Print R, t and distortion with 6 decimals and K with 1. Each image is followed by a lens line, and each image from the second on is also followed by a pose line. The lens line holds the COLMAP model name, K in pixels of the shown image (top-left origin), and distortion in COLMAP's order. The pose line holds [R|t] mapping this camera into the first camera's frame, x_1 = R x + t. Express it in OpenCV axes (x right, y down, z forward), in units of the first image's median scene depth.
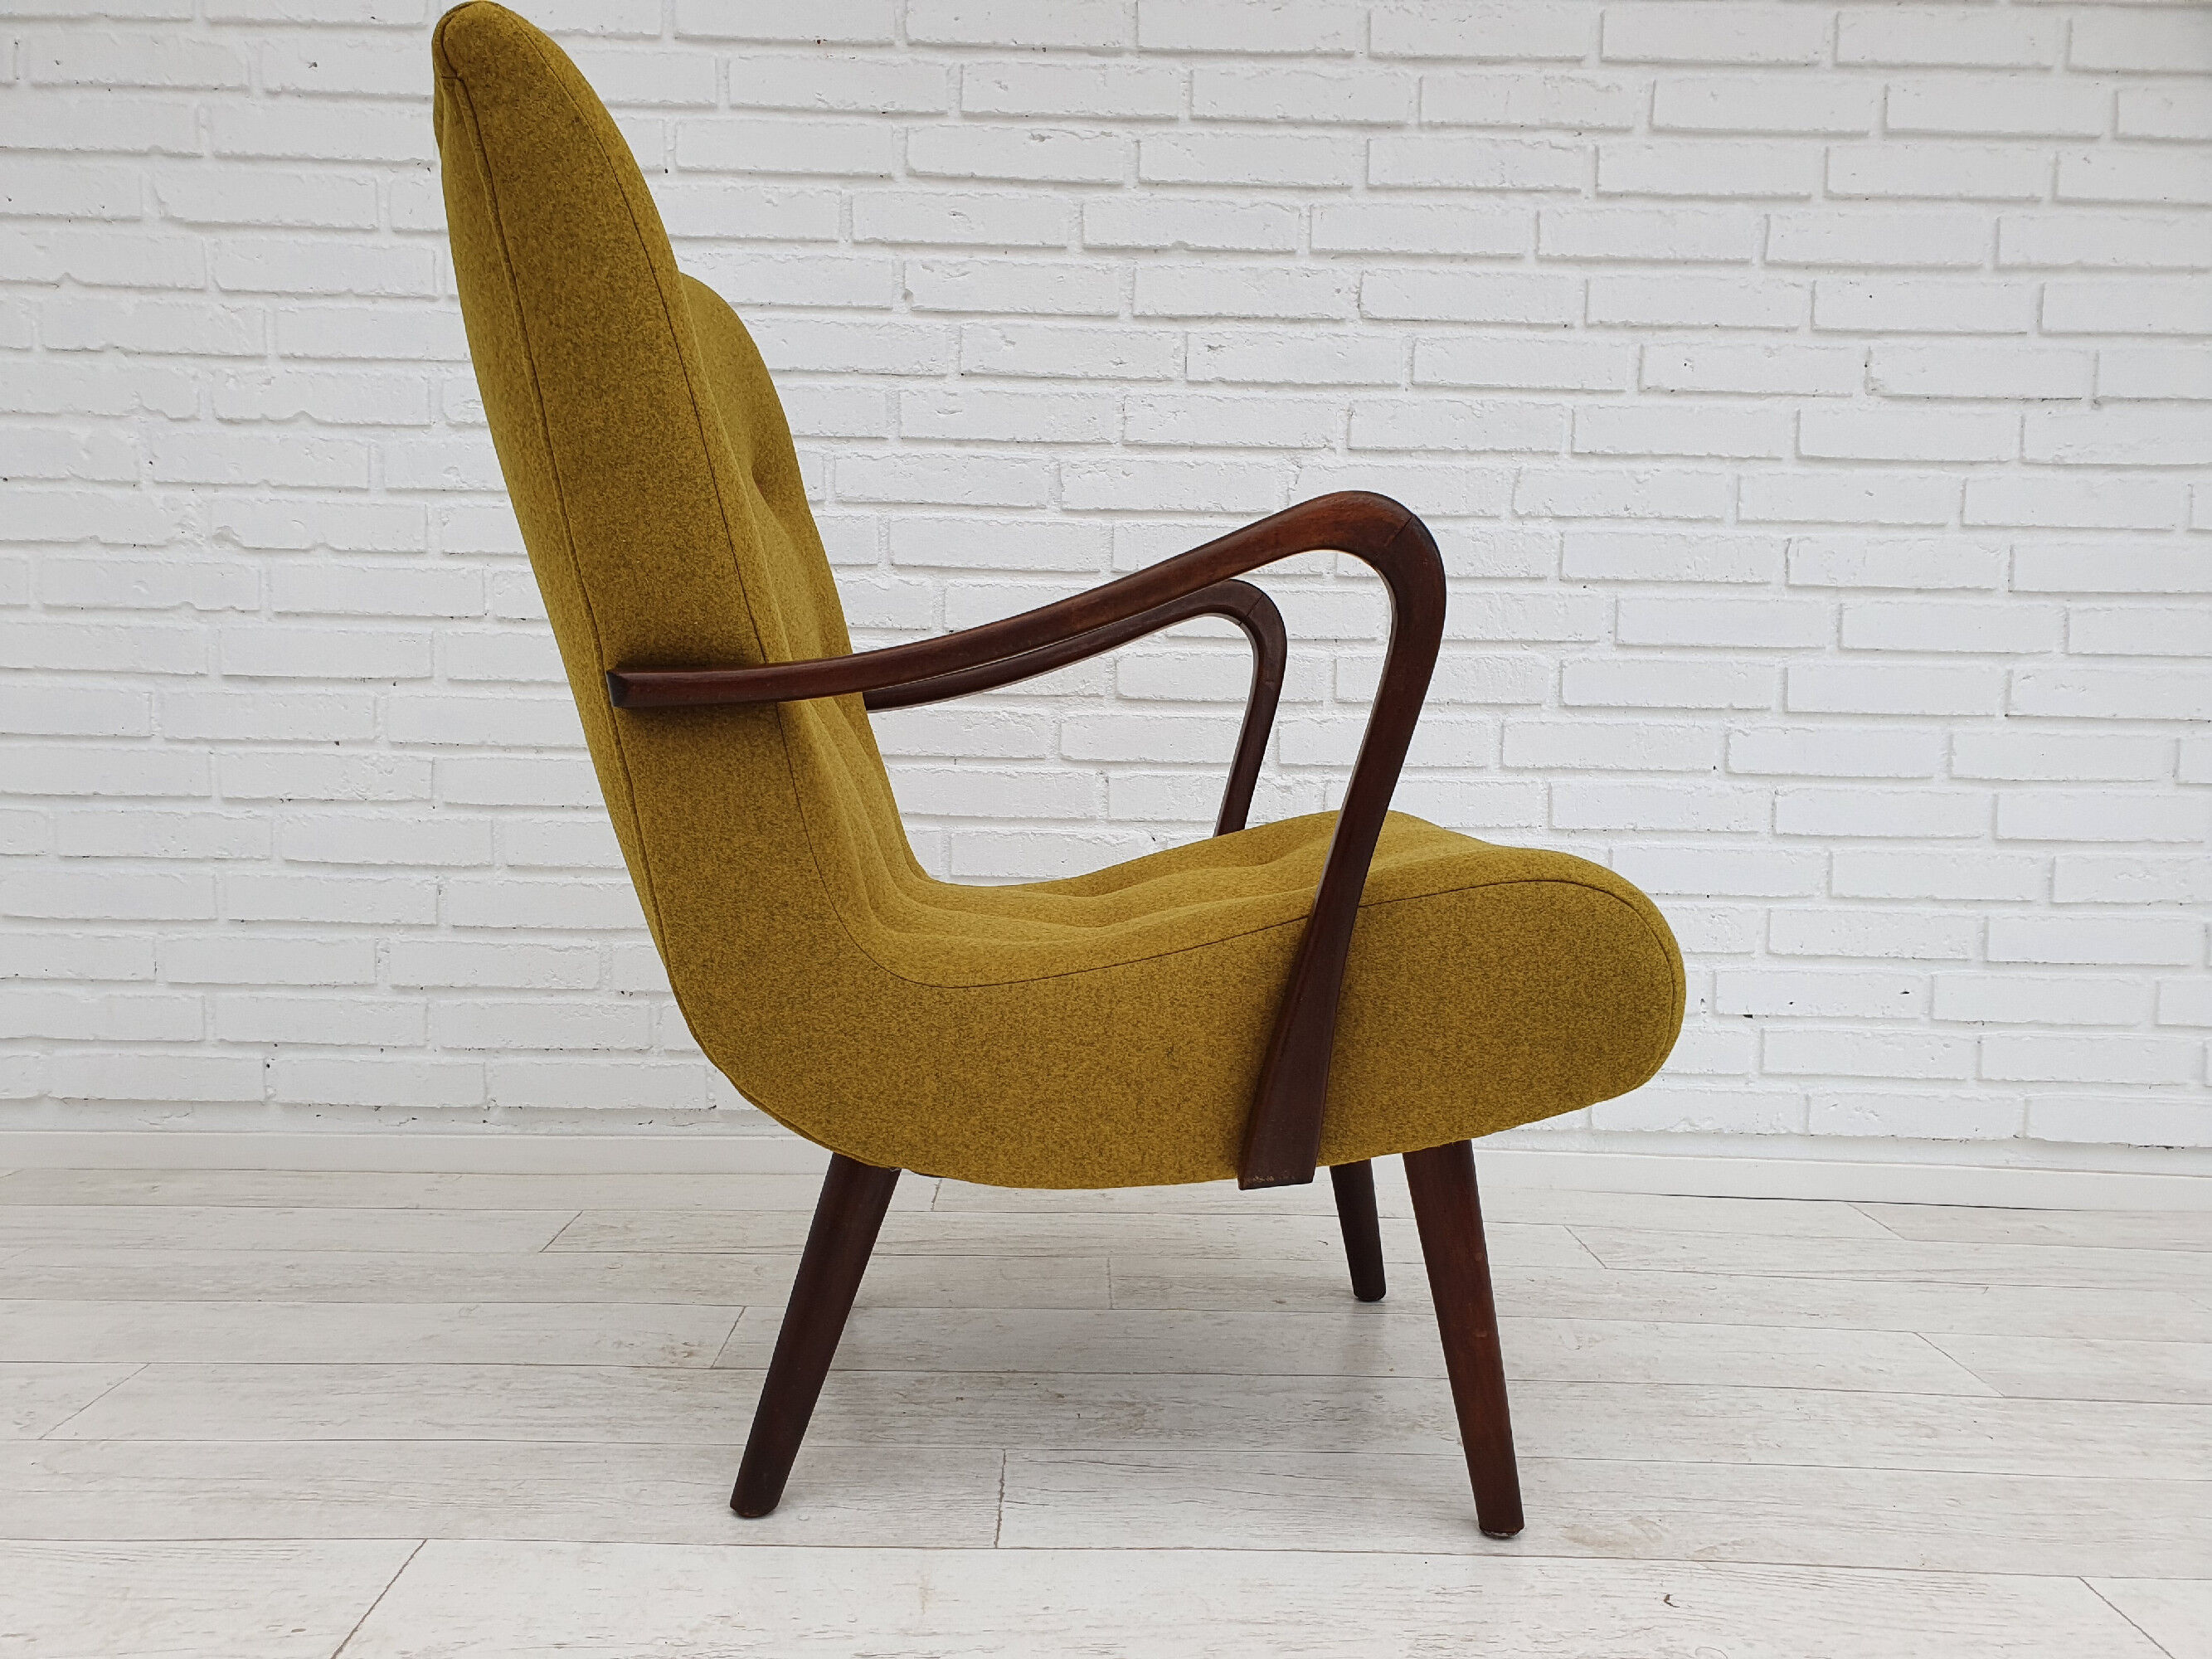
lens RADIAL K [[1726.2, 0, 1086.1], [0, 1726.2, 869.1], [0, 0, 1]] dist [-0.013825, 0.046524]
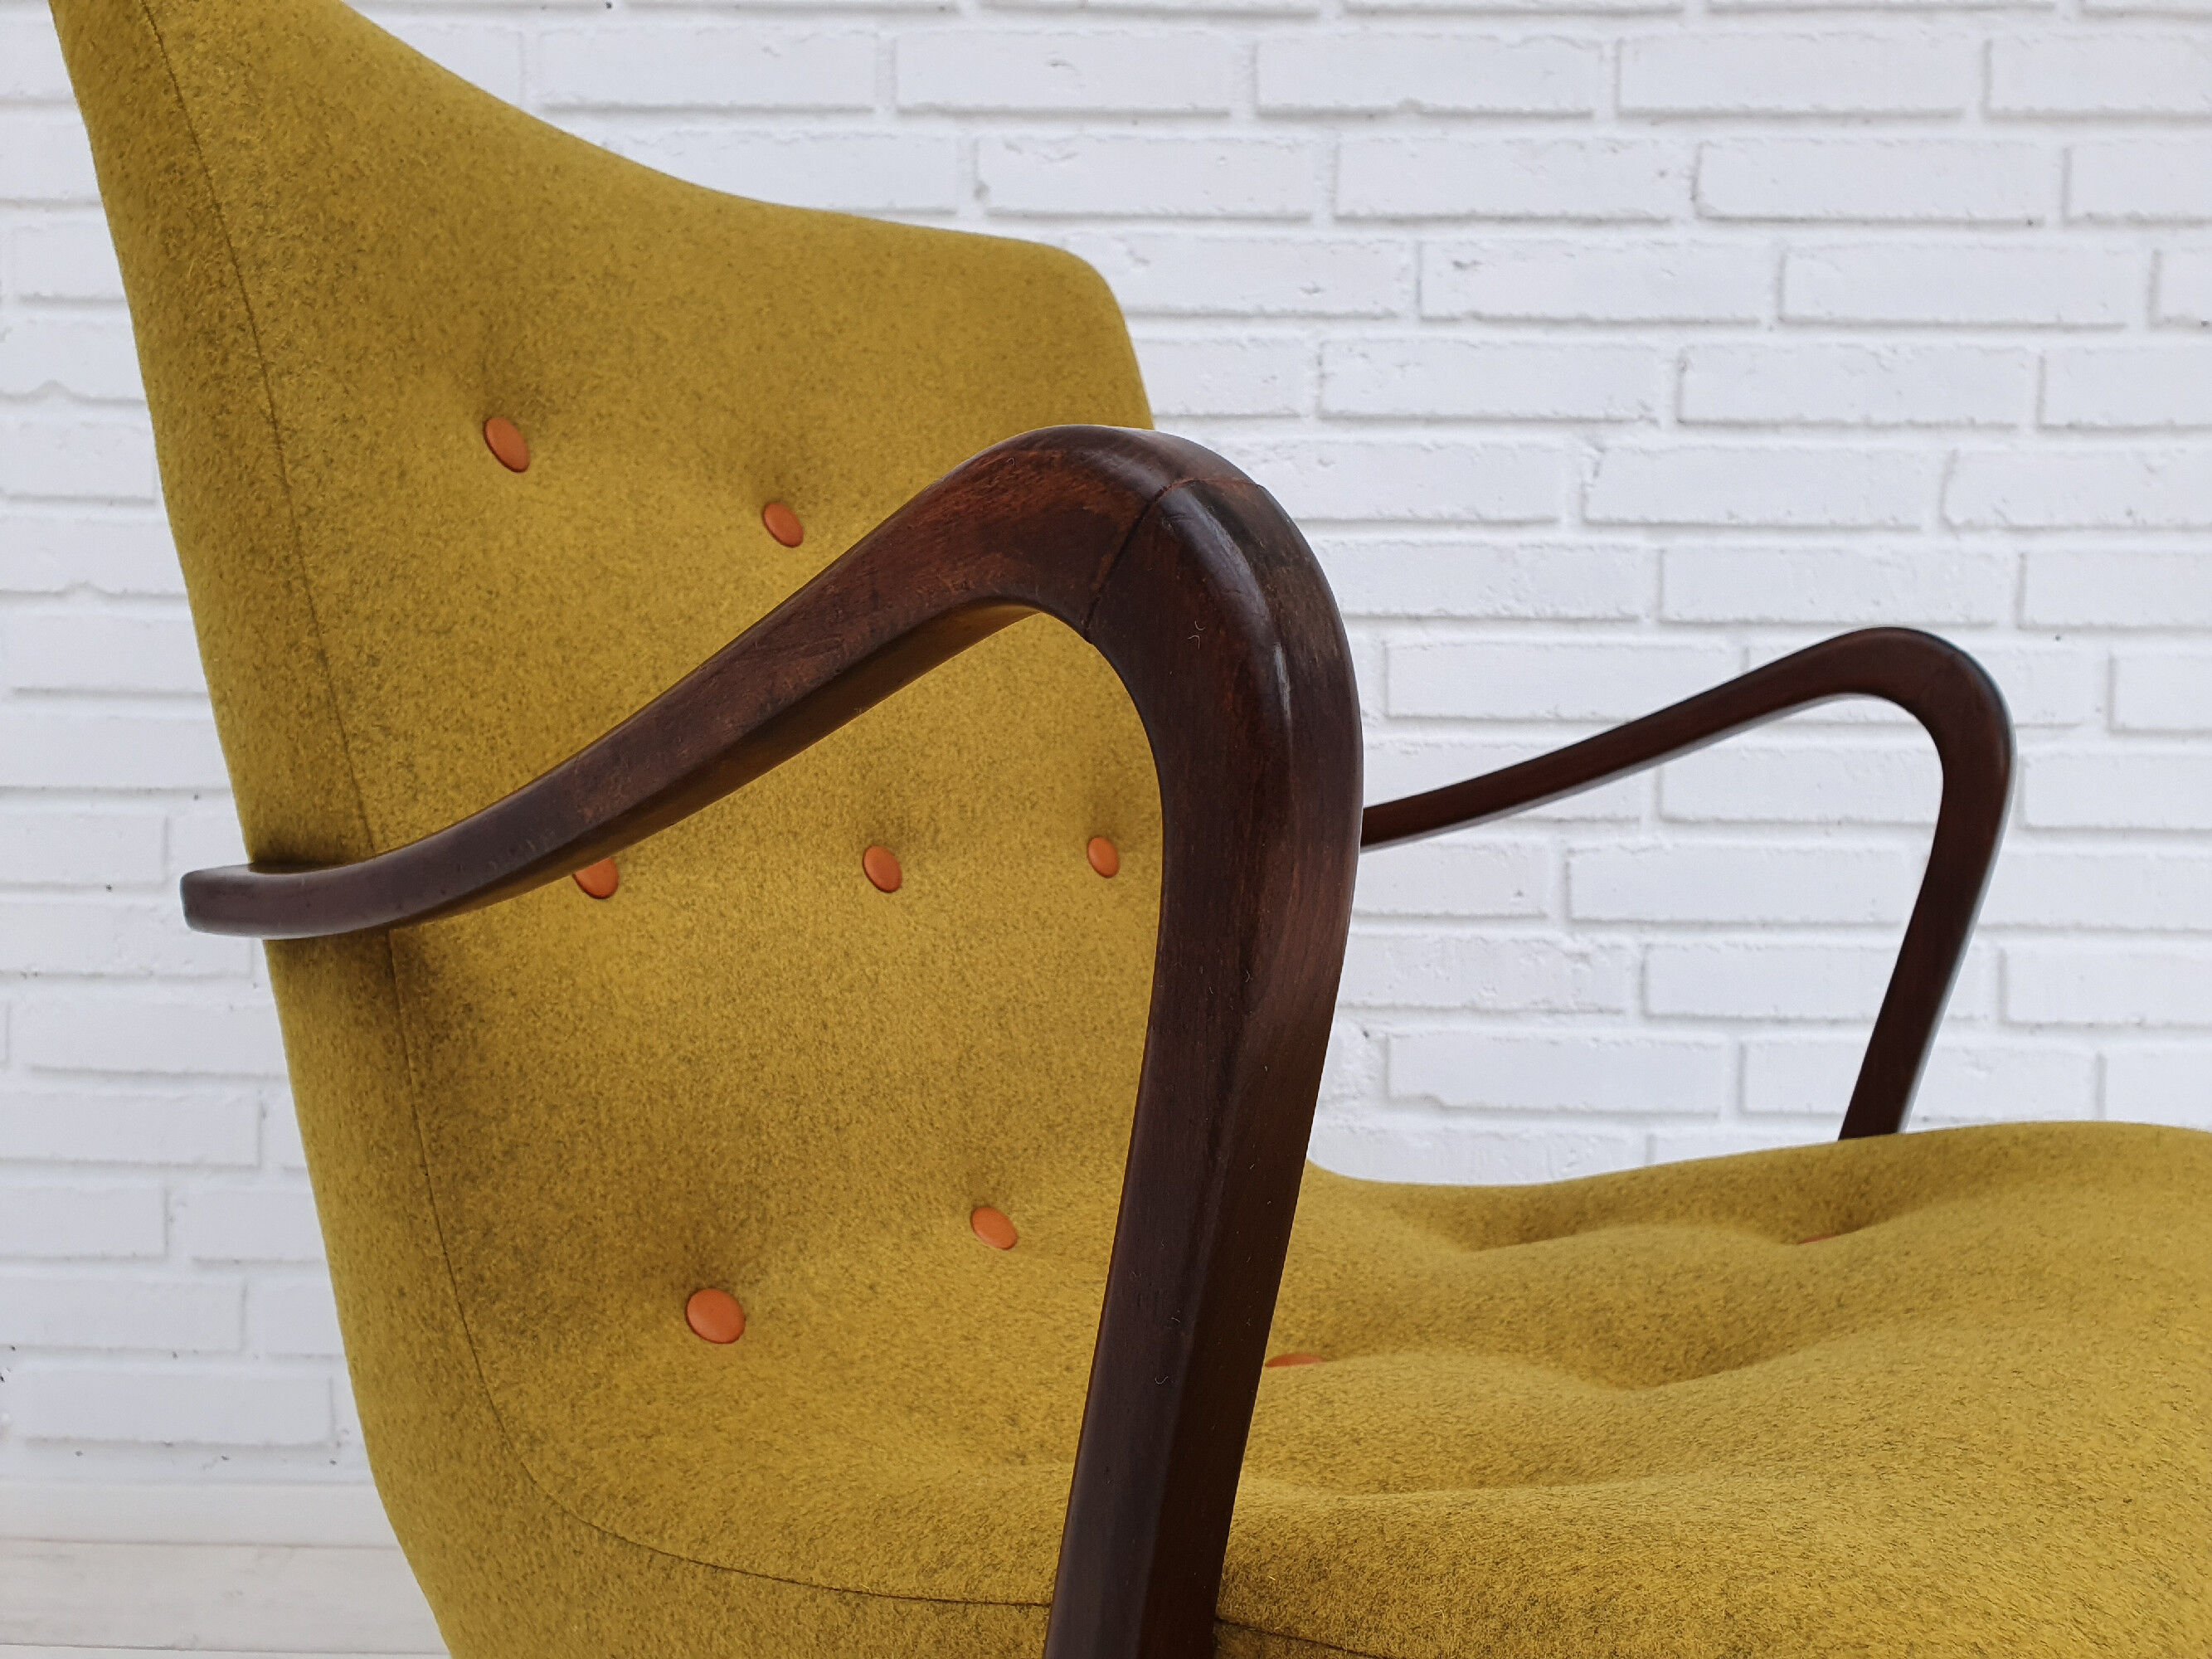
lens RADIAL K [[1726.2, 0, 1096.4], [0, 1726.2, 852.8], [0, 0, 1]] dist [-0.013825, 0.046524]
pose [[0.999299, -0.001503, -0.037405, -0.037220], [0.000347, 0.999522, -0.030899, -0.066980], [0.037433, 0.030864, 0.998822, 0.367064]]
